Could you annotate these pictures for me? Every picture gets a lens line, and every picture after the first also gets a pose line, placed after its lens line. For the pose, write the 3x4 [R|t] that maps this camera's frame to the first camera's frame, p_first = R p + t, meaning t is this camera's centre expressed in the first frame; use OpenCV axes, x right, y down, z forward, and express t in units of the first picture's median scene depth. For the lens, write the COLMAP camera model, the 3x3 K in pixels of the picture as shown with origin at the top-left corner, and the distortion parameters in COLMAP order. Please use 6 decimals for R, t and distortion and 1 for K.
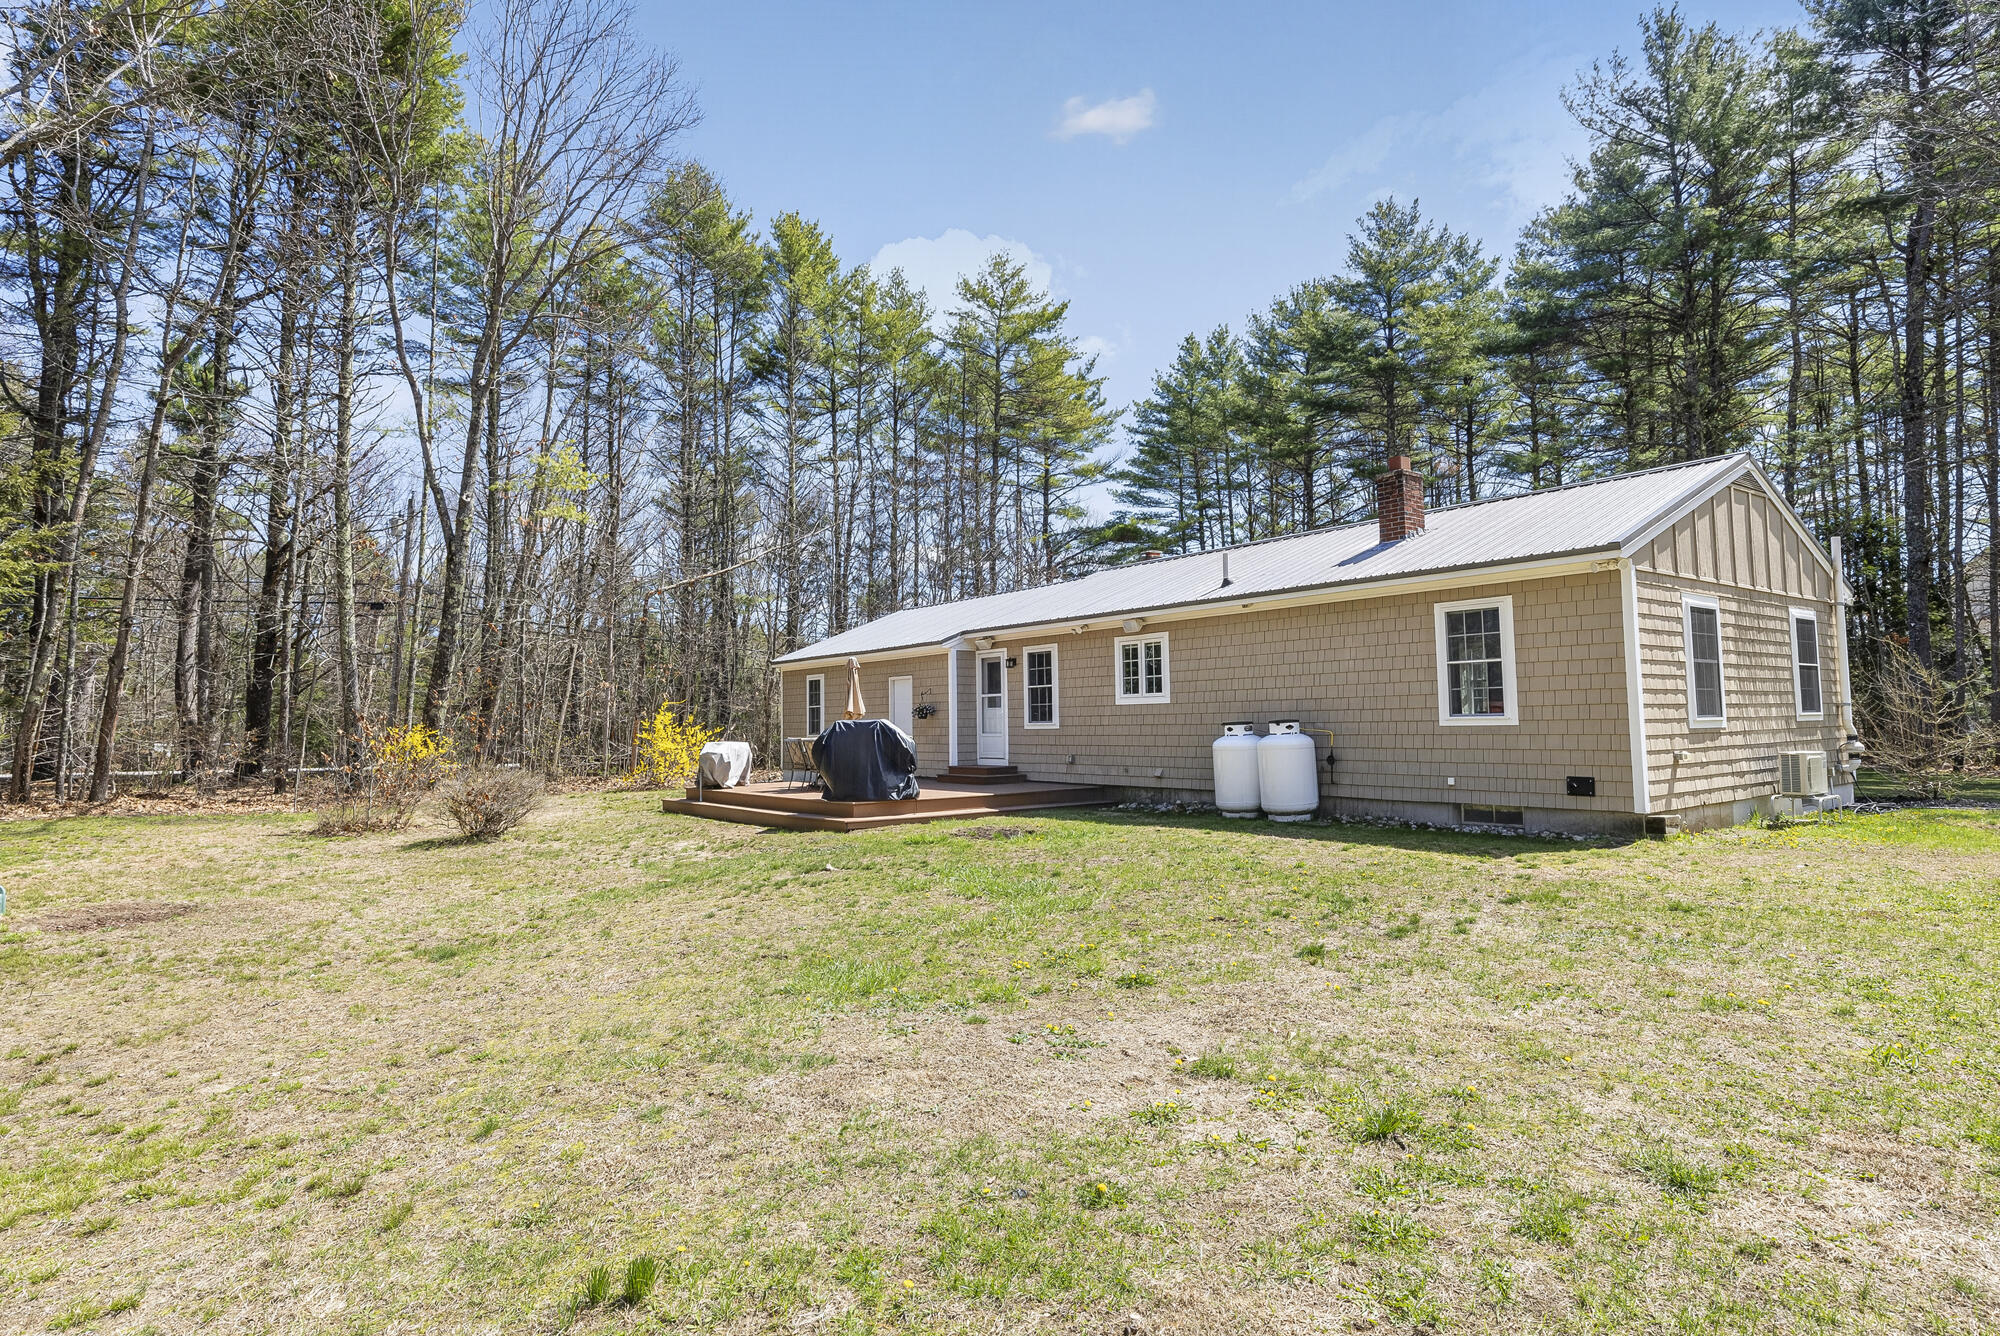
lens RADIAL K [[1094.2, 0, 1000.1], [0, 1094.2, 642.0], [0, 0, 1]] dist [0.000148, -0.000169]
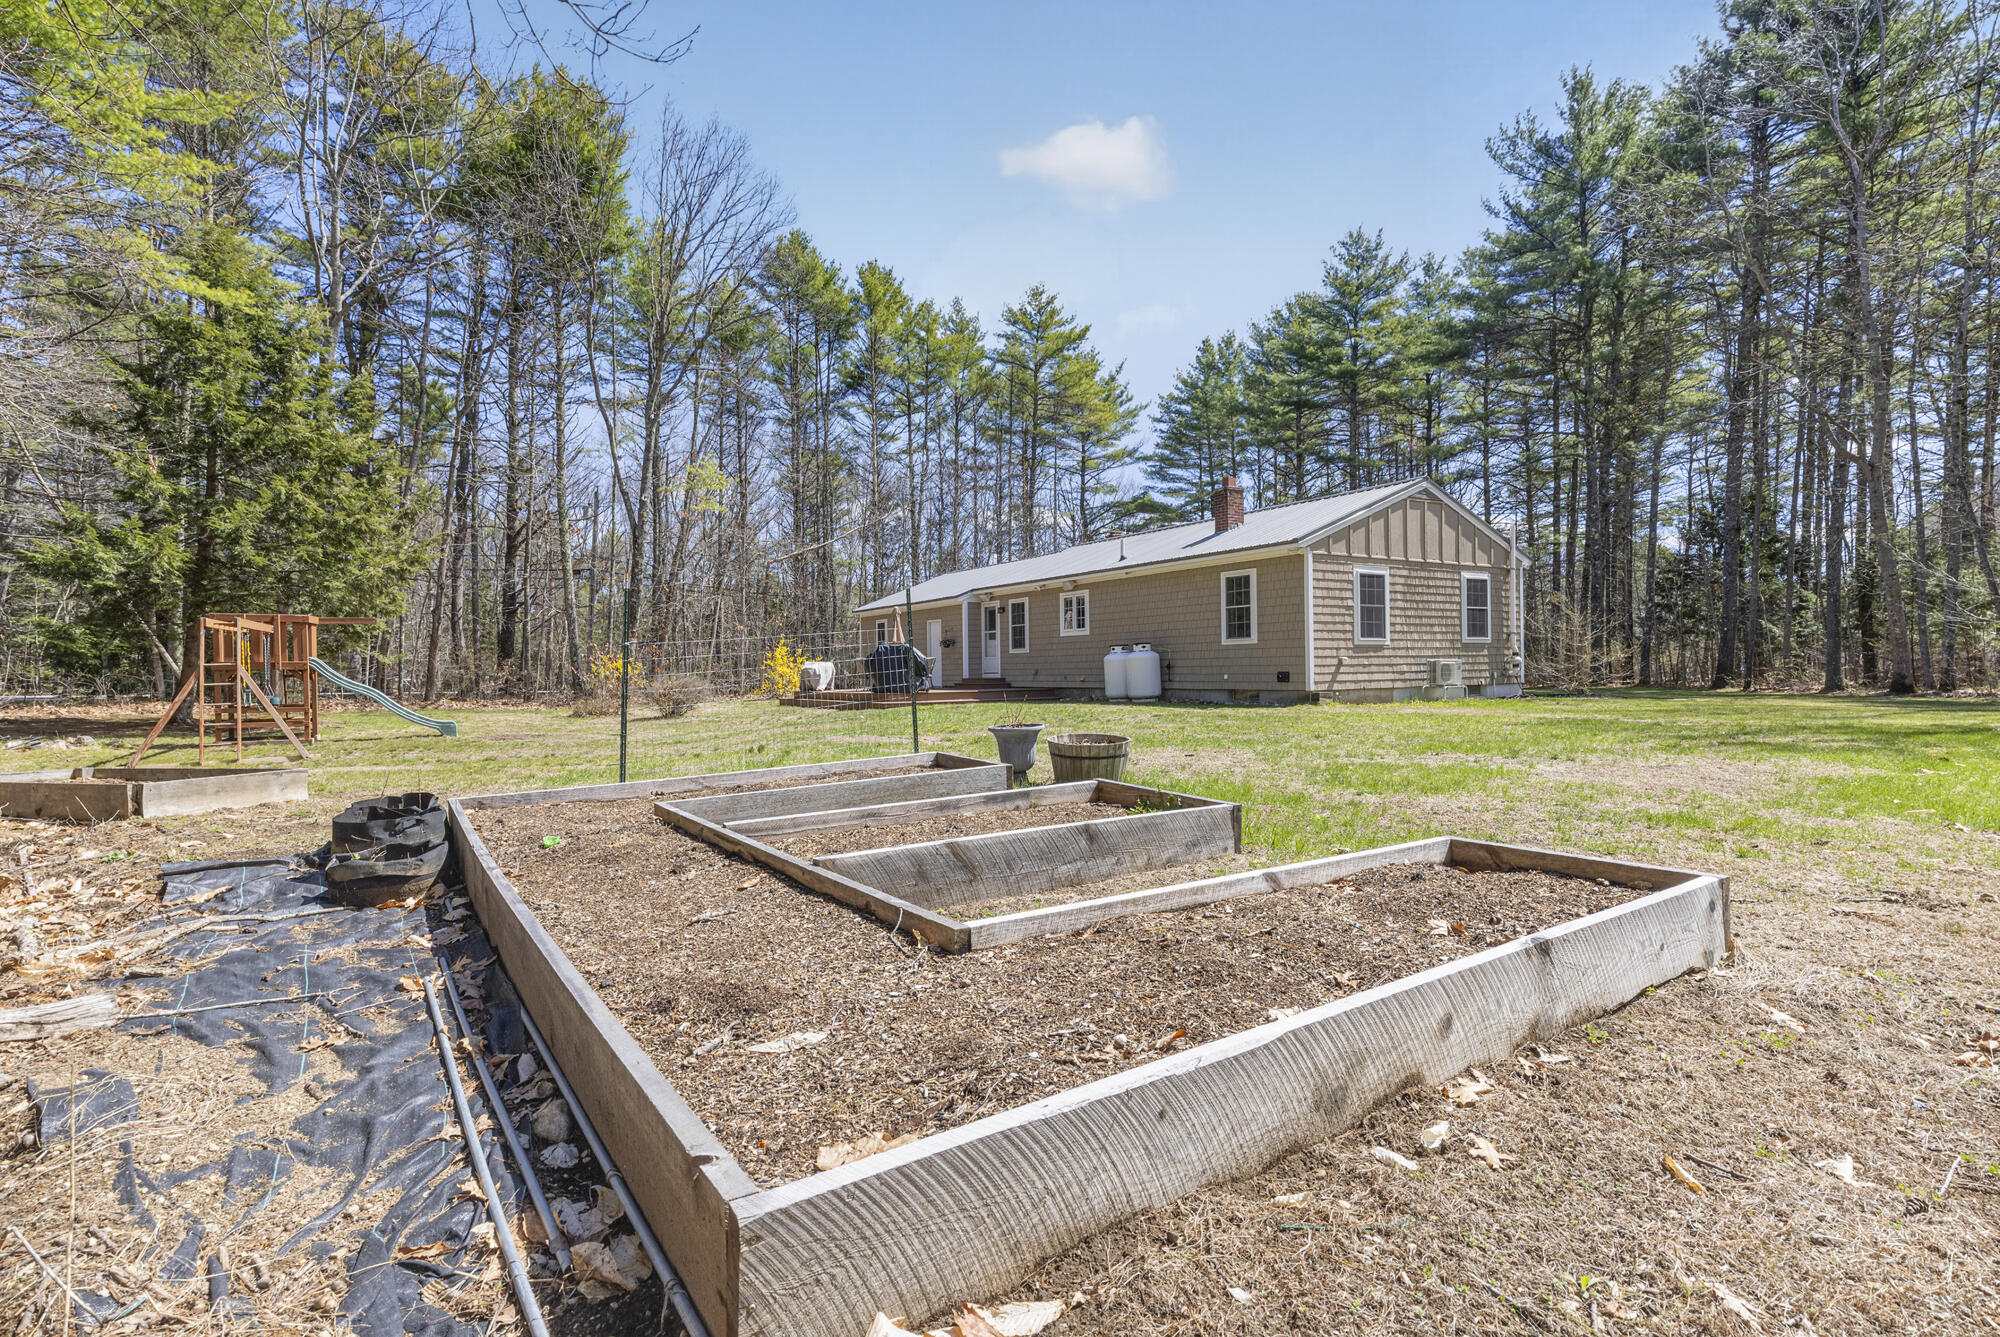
lens RADIAL K [[997.9, 0, 1000.0], [0, 997.9, 668.5], [0, 0, 1]] dist [0.001091, -0.000522]
pose [[0.996067, 0.000844, -0.088596, 0.063507], [0.005645, 0.997318, 0.072972, -0.000500], [0.088420, -0.073186, 0.993391, -0.185527]]
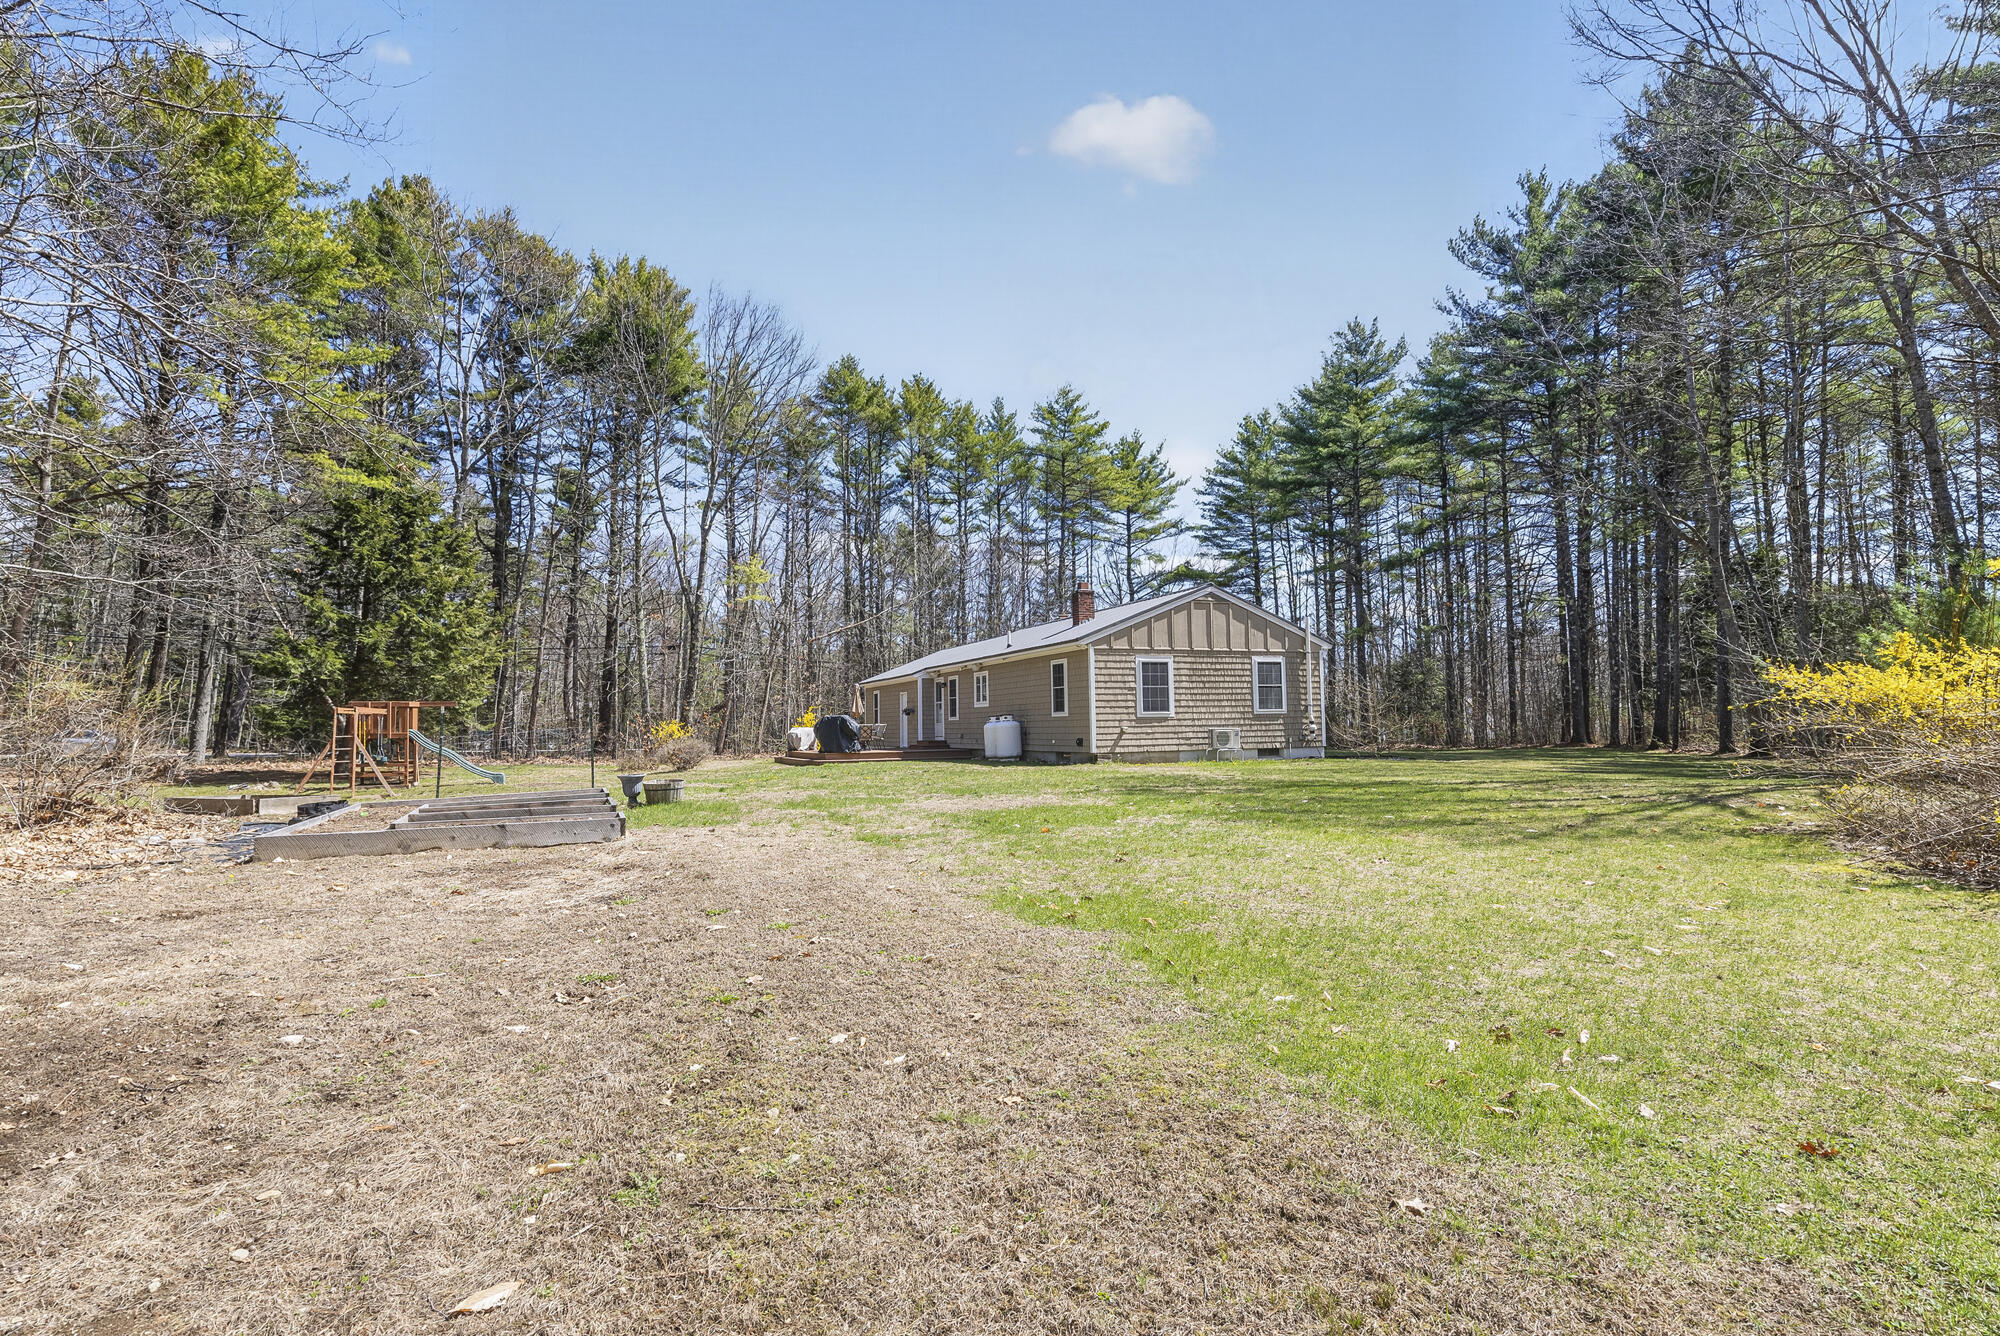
lens RADIAL K [[1032.7, 0, 1000.0], [0, 1032.7, 668.0], [0, 0, 1]] dist [0.000700, 0.000091]
pose [[0.967505, -0.015841, -0.252354, 0.267558], [0.021181, 0.999605, 0.018460, -0.019913], [0.251962, -0.023205, 0.967459, -0.333127]]
